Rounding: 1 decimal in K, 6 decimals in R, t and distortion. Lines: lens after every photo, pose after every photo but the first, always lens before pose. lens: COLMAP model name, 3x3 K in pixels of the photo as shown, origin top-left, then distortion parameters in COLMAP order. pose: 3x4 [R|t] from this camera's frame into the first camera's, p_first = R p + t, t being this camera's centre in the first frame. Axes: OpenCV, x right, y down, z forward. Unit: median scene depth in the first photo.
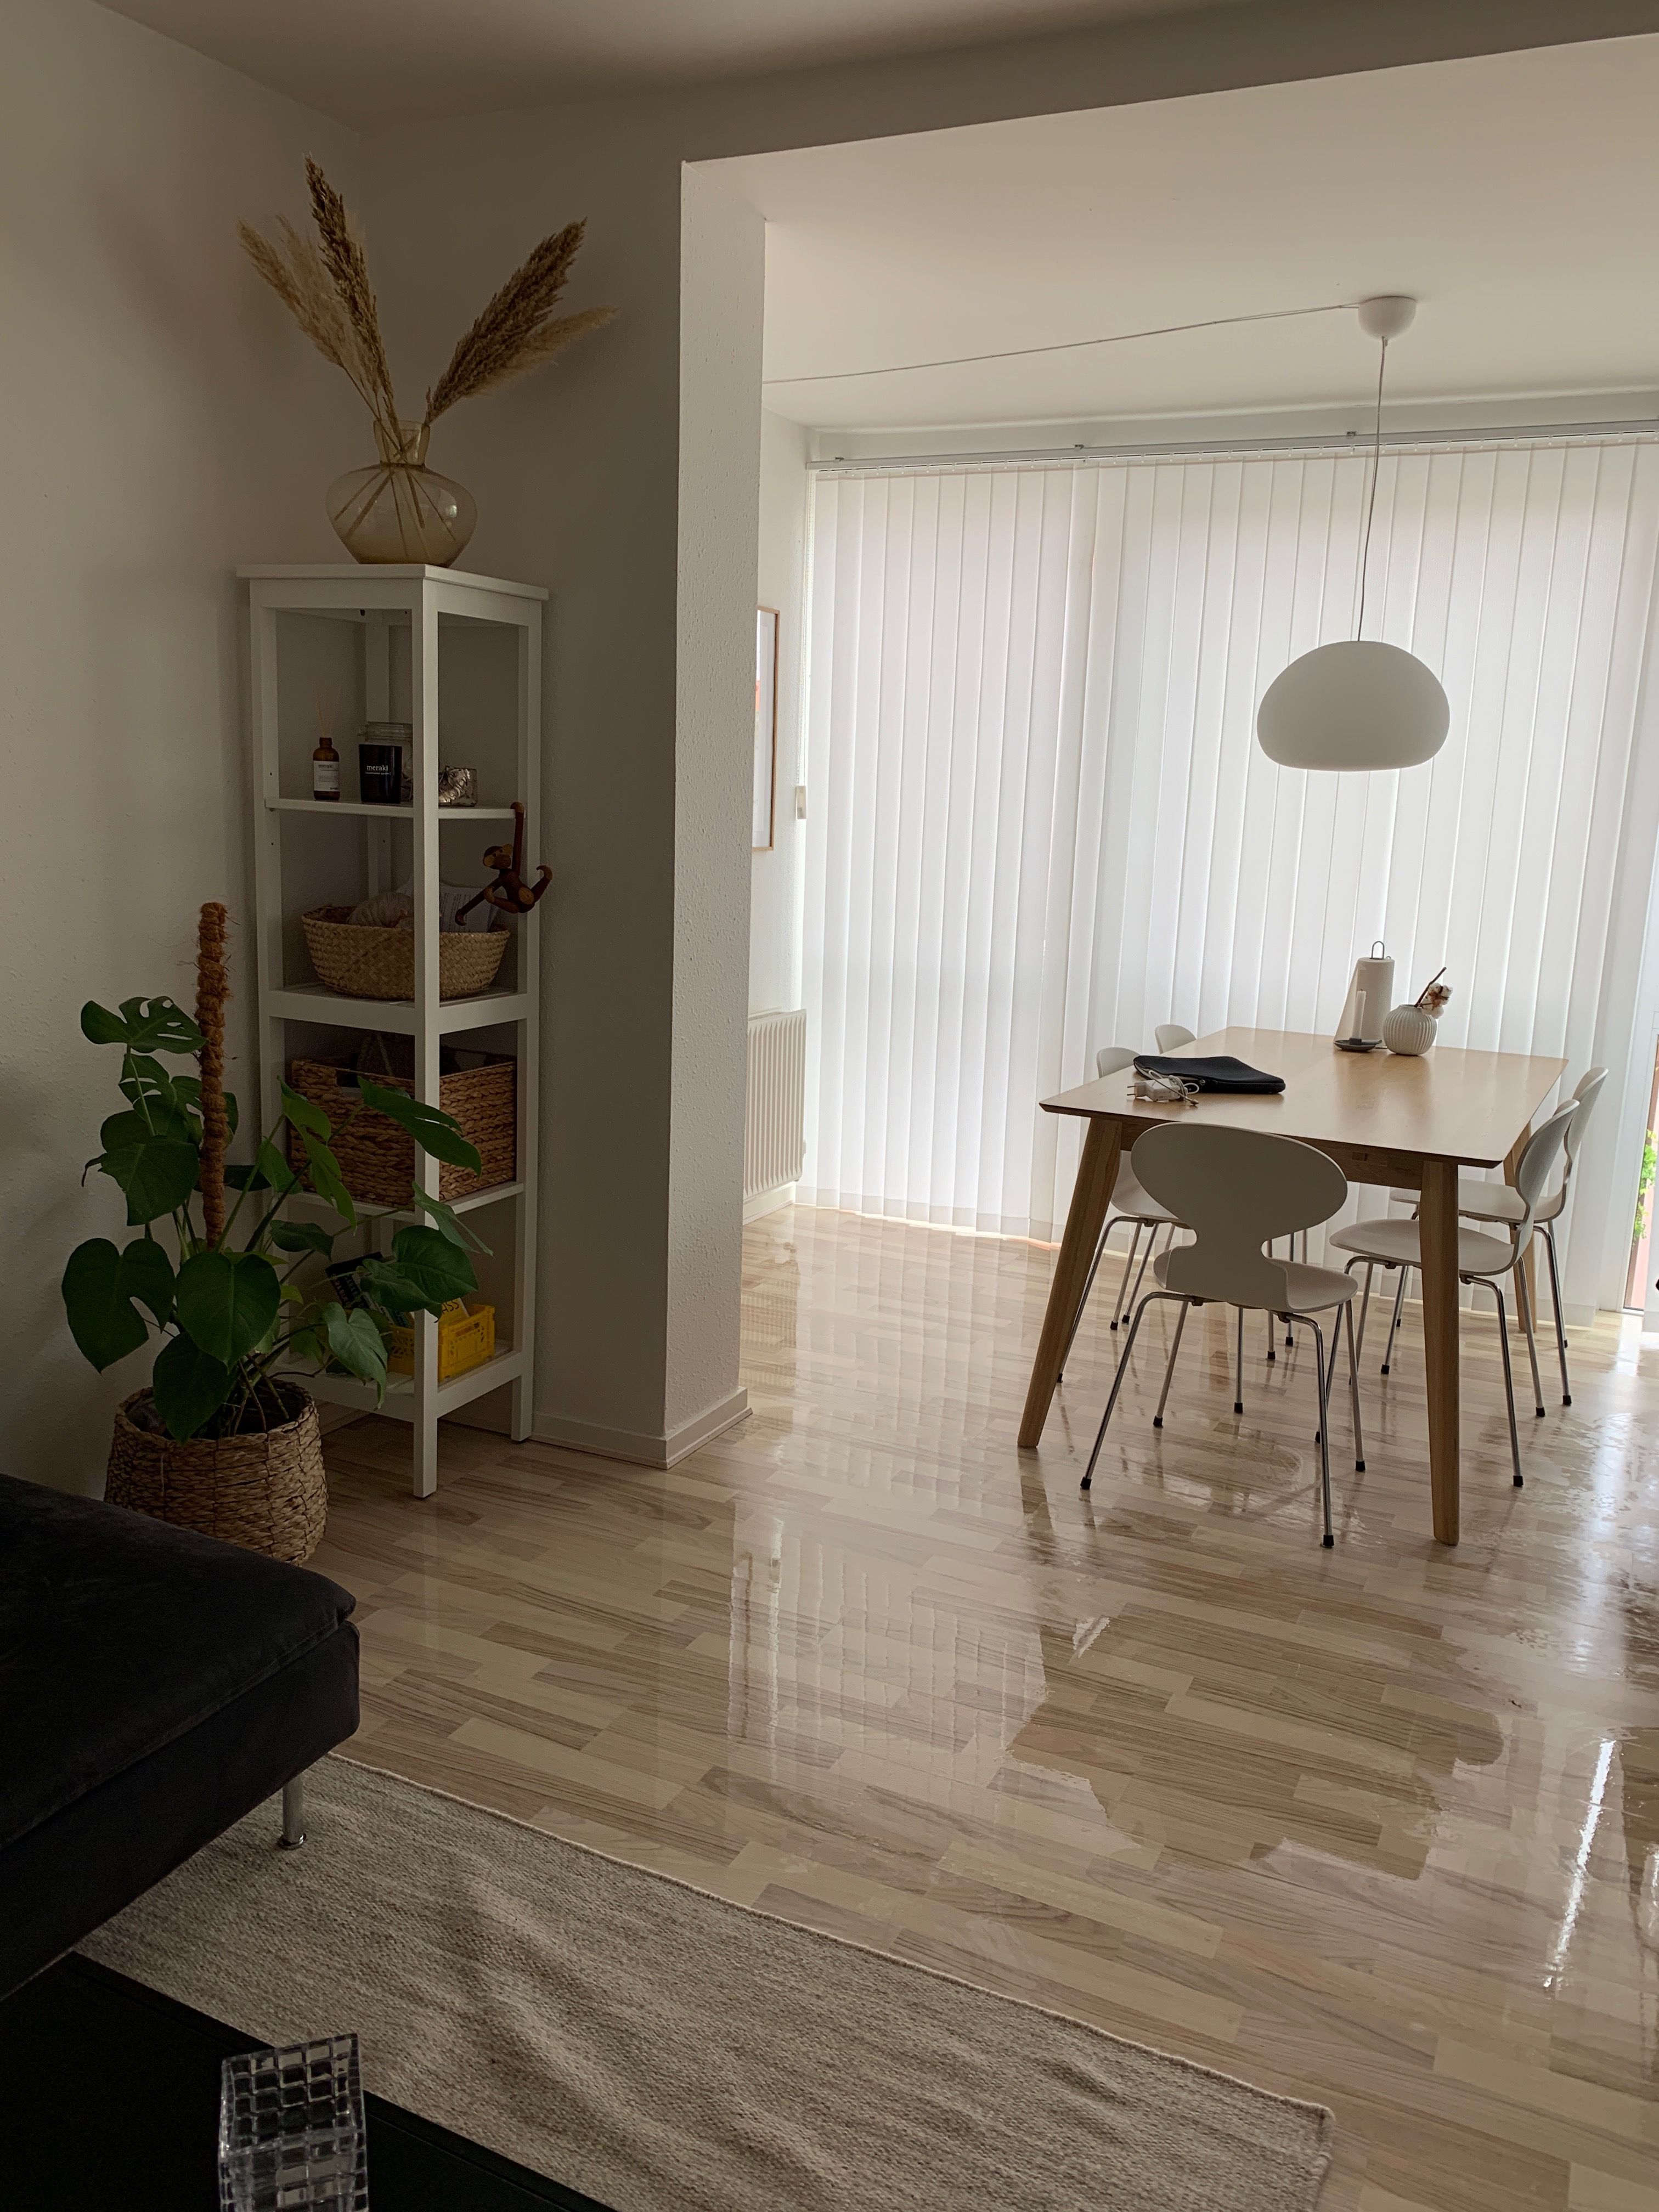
lens RADIAL K [[1686.4, 0, 830.8], [0, 1686.4, 1104.4], [0, 0, 1]] dist [0.012728, 0.003666]
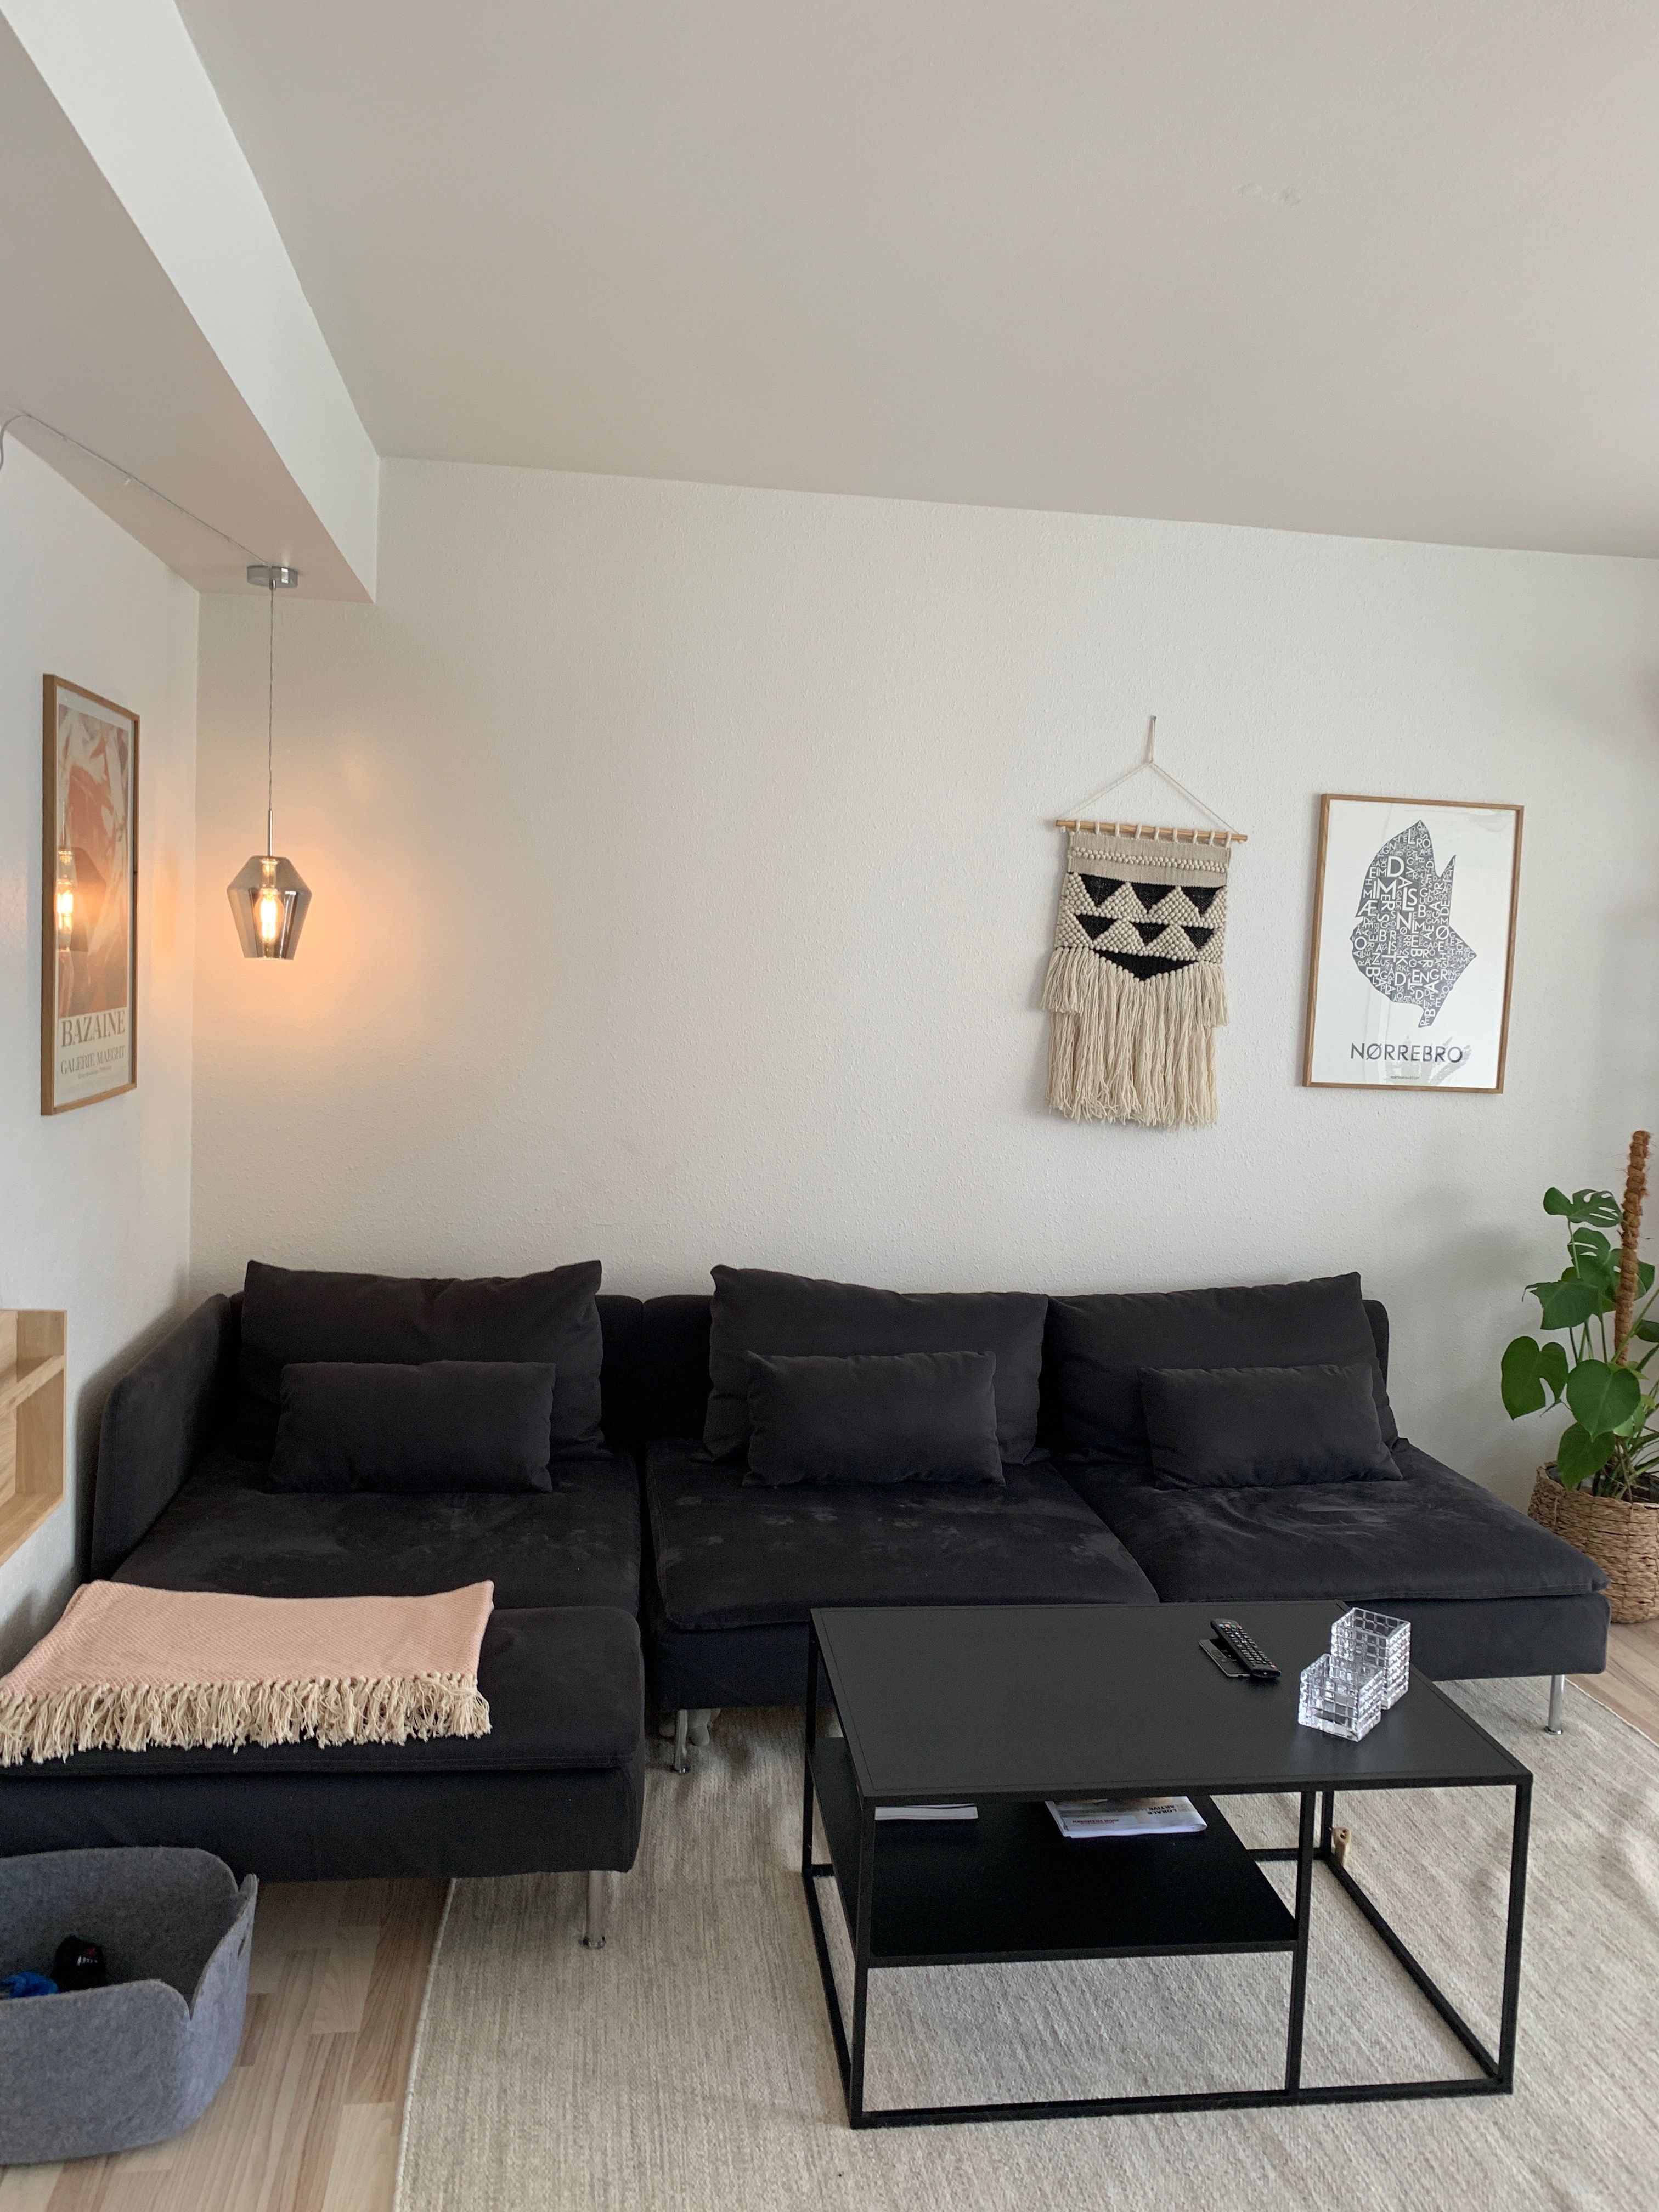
lens RADIAL K [[1686.4, 0, 830.2], [0, 1686.4, 1102.3], [0, 0, 1]] dist [0.012728, 0.003666]
pose [[0.557438, 0.057137, -0.828250, 0.457606], [-0.172640, 0.983799, -0.048324, 0.049745], [0.812071, 0.169927, 0.558271, -0.402497]]
